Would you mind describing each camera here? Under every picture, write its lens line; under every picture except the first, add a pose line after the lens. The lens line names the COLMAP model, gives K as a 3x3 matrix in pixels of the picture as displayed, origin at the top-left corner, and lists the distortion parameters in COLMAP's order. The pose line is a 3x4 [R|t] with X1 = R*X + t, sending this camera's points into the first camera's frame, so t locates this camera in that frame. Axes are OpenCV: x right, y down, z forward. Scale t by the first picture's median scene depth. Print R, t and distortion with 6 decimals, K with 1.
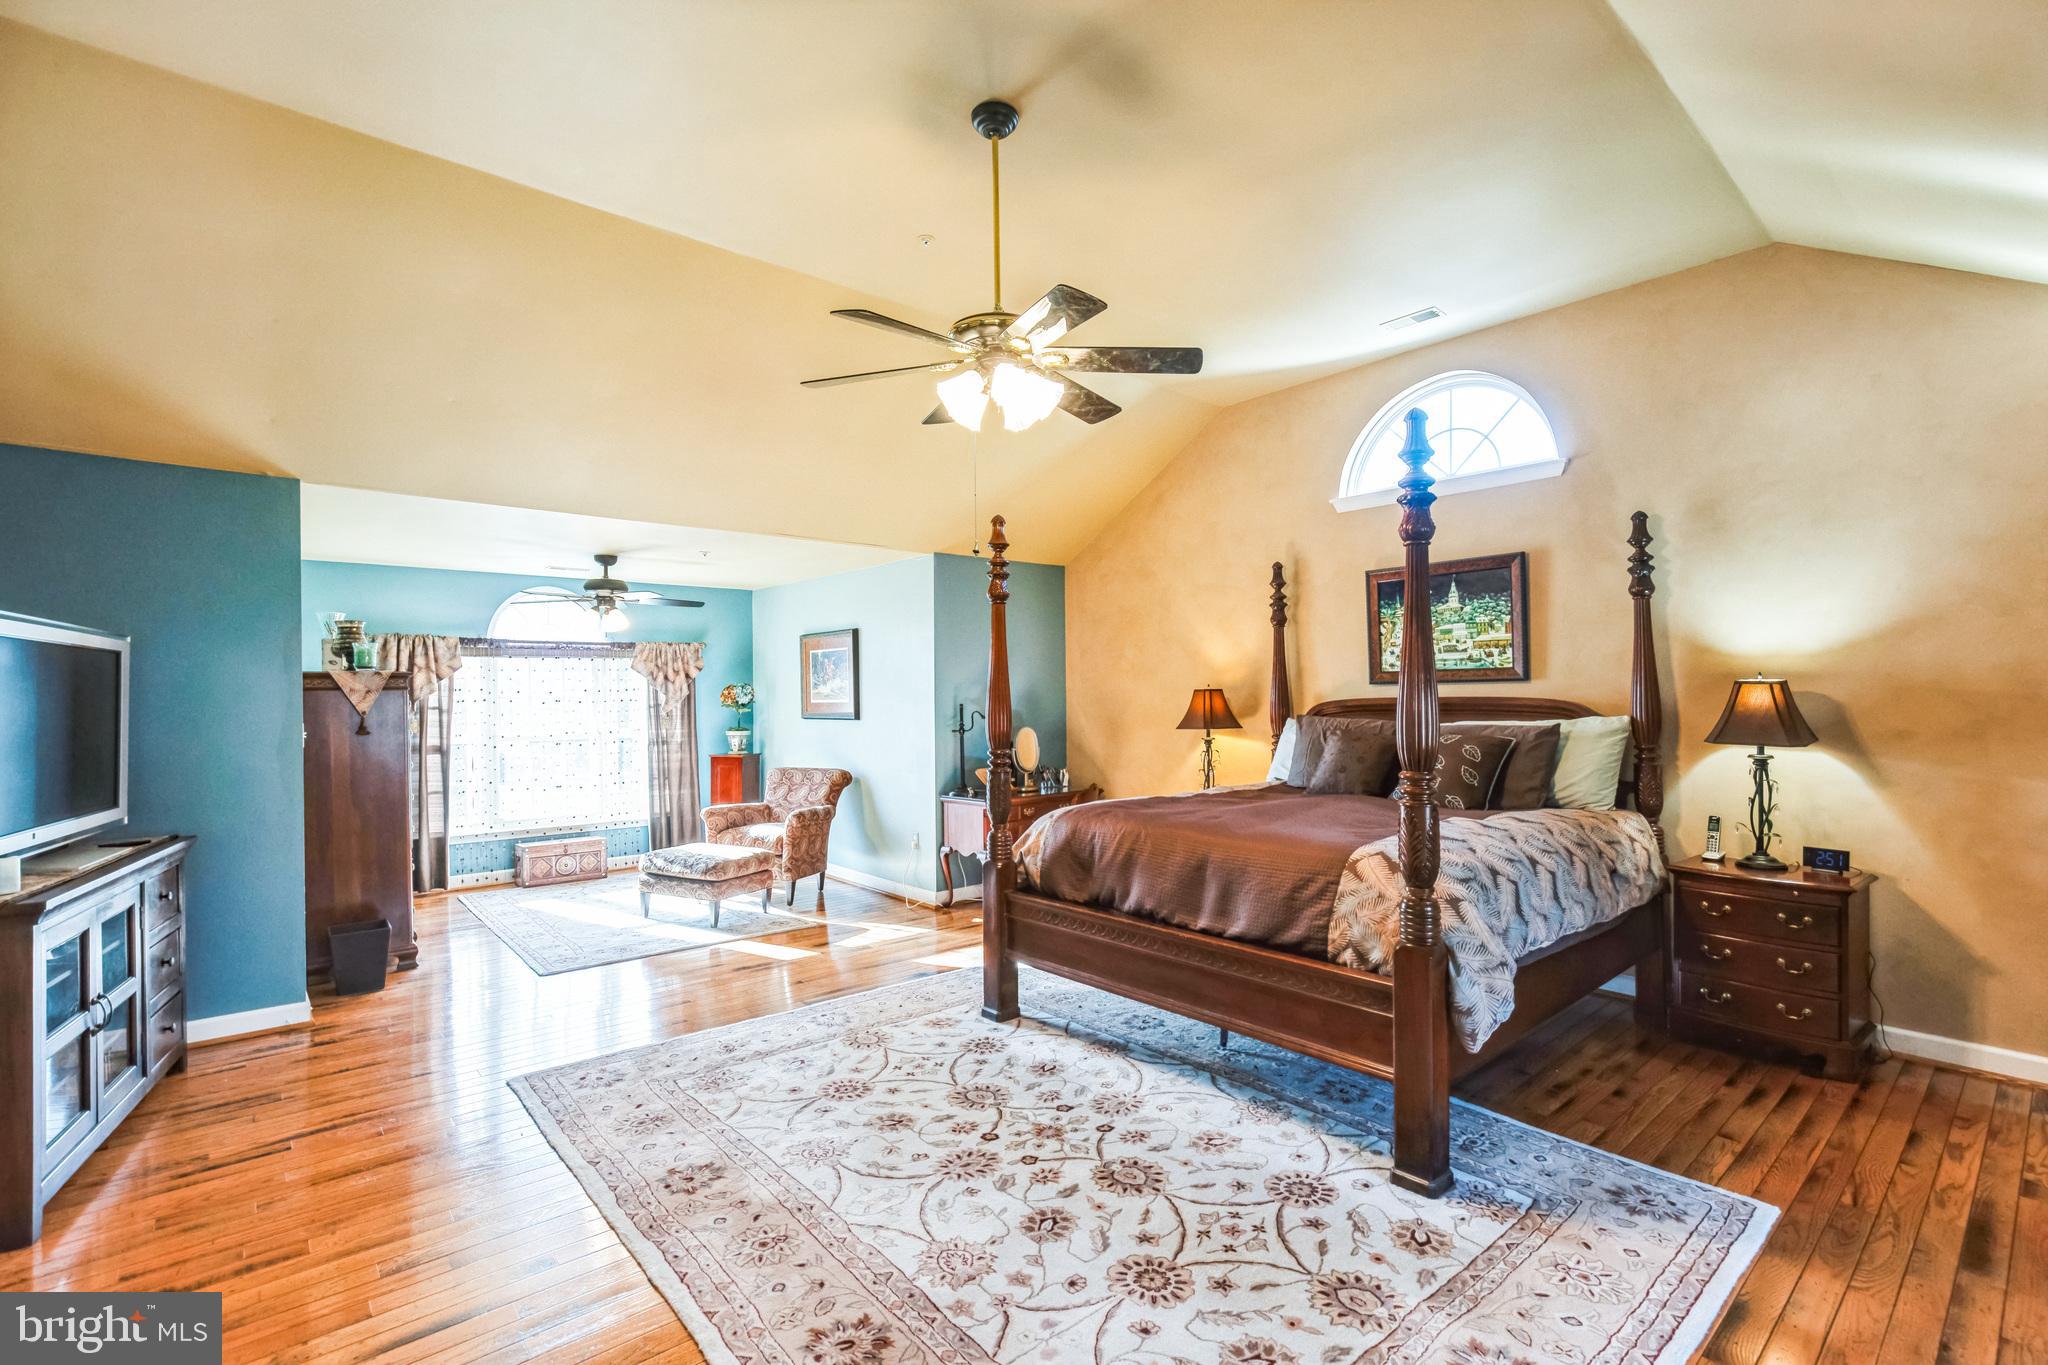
lens RADIAL K [[925.3, 0, 1035.4], [0, 925.3, 698.0], [0, 0, 1]] dist [-0.017317, 0.006915]
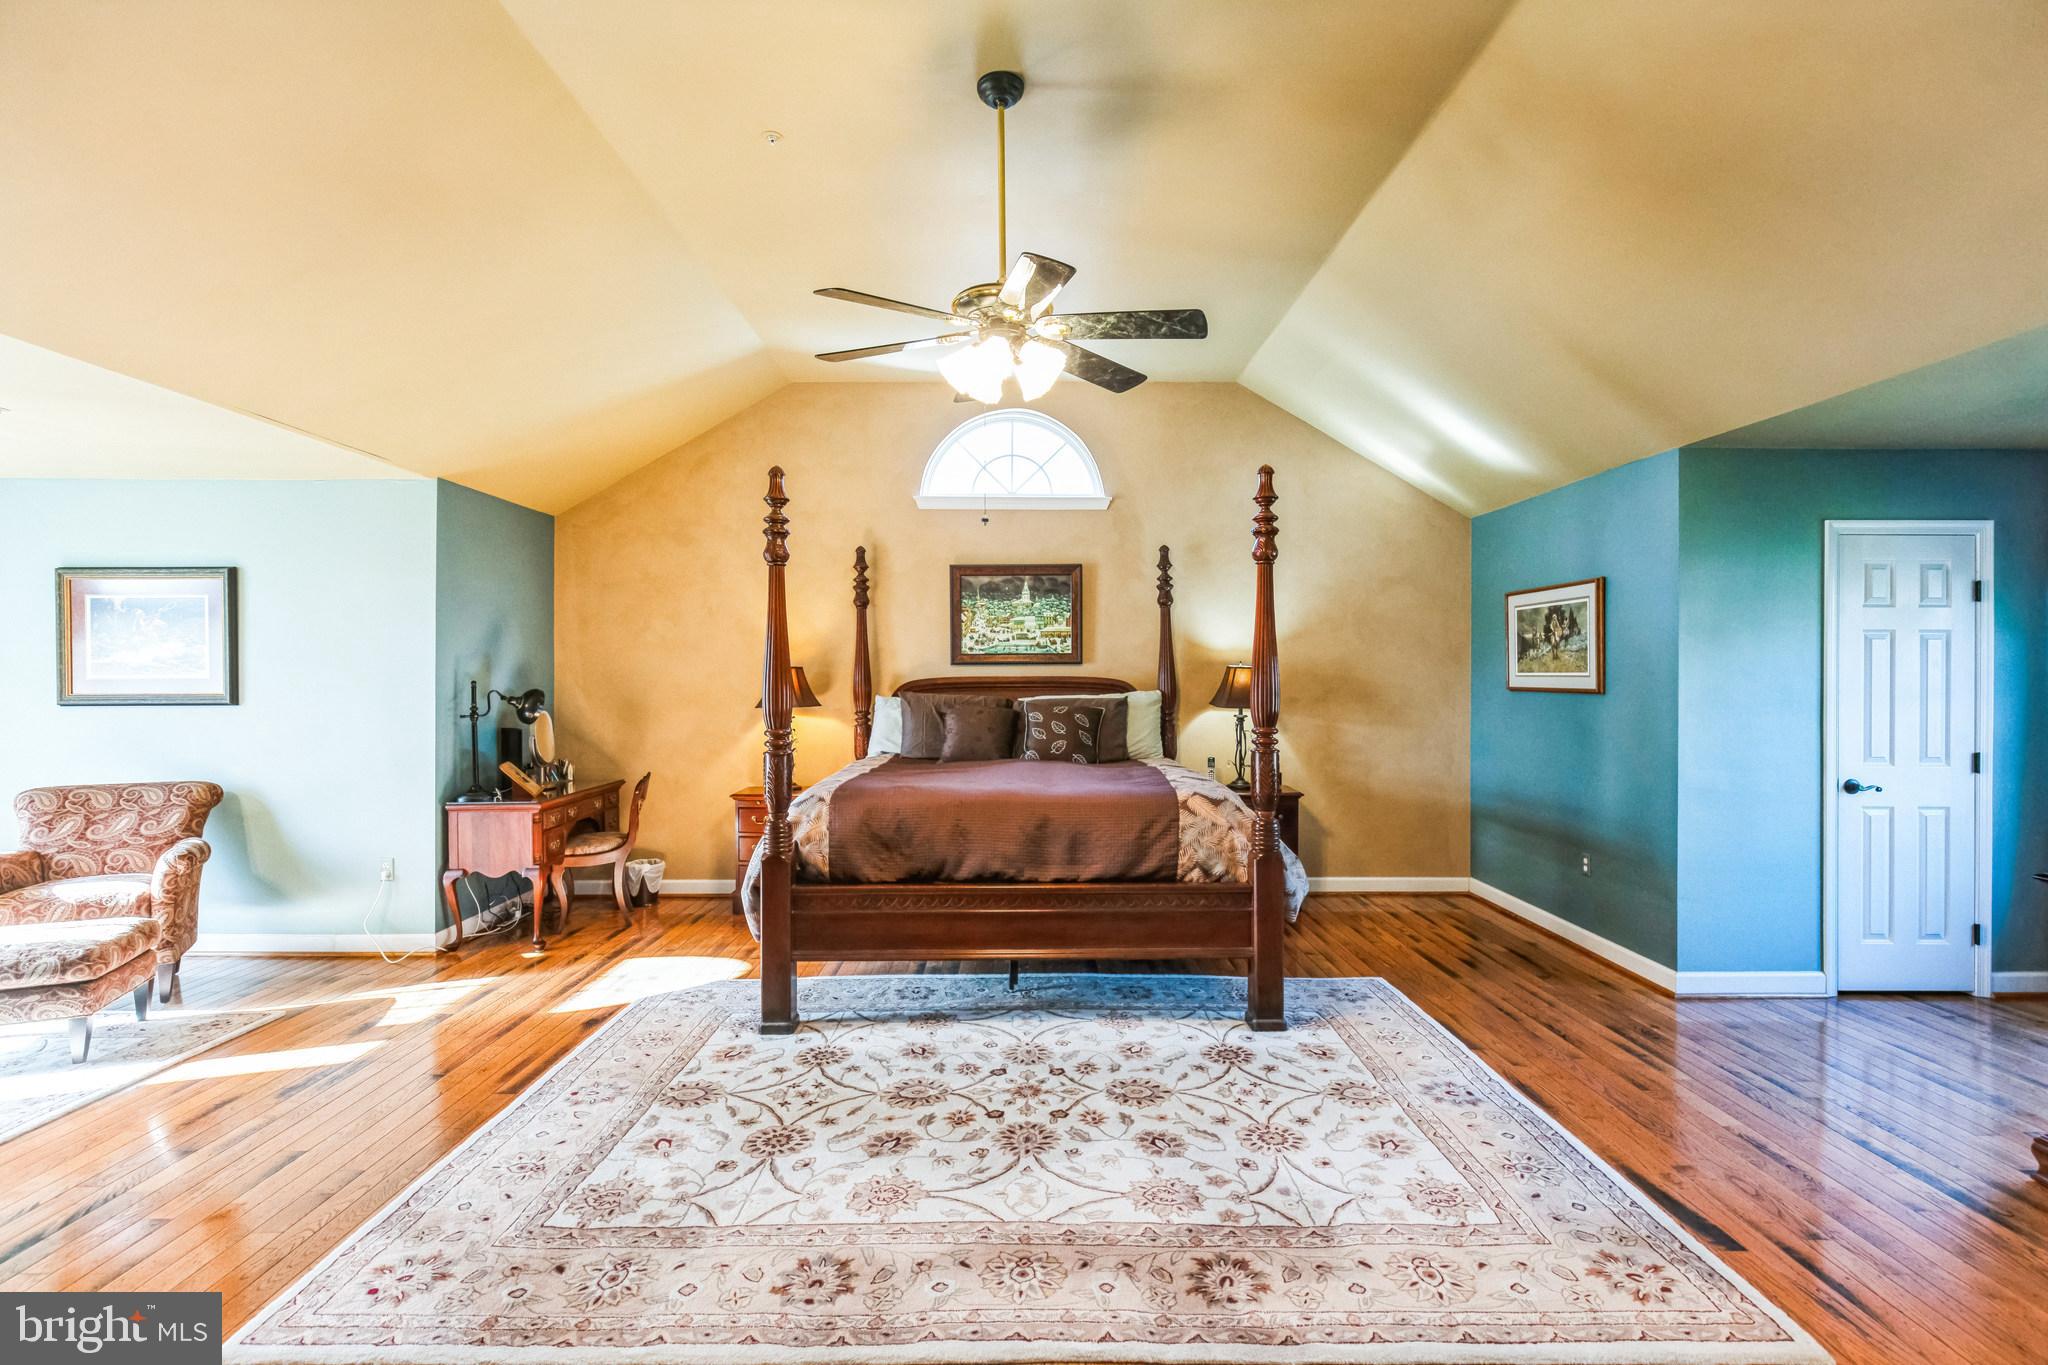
lens RADIAL K [[925.3, 0, 1035.7], [0, 925.3, 679.9], [0, 0, 1]] dist [-0.017317, 0.006915]
pose [[0.650900, 0.006603, 0.759135, -0.584226], [-0.004402, 0.999978, -0.004924, 0.011871], [-0.759151, -0.000136, 0.650914, 0.245187]]
